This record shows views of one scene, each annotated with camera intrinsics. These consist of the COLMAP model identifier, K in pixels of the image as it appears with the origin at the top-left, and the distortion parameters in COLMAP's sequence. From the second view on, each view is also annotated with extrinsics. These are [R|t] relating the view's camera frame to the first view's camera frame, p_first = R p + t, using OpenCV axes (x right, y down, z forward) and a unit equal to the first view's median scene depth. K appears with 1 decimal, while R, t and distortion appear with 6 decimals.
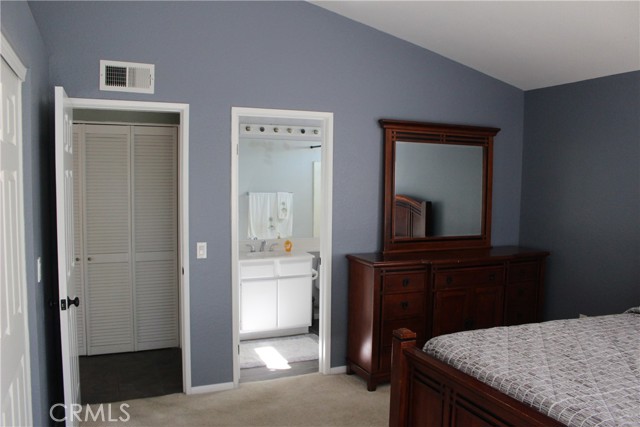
lens RADIAL K [[530.5, 0, 321.6], [0, 530.5, 213.5], [0, 0, 1]] dist [-0.134569, 0.084777]
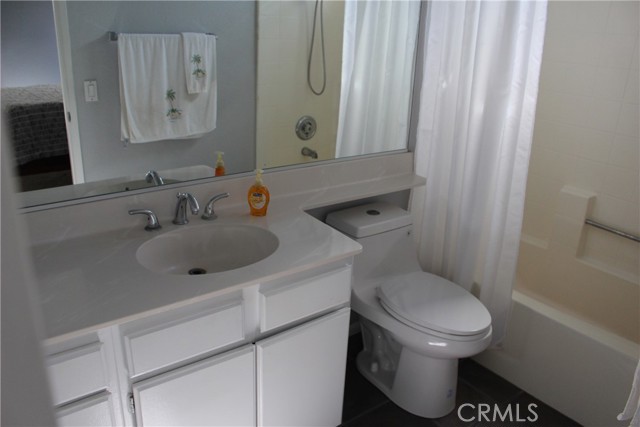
lens RADIAL K [[530.5, 0, 319.8], [0, 530.5, 215.5], [0, 0, 1]] dist [-0.134569, 0.084777]
pose [[0.971370, -0.053816, 0.231395, -0.080960], [-0.016220, 0.956709, 0.290595, -0.022041], [-0.237016, -0.286029, 0.928446, 0.530403]]
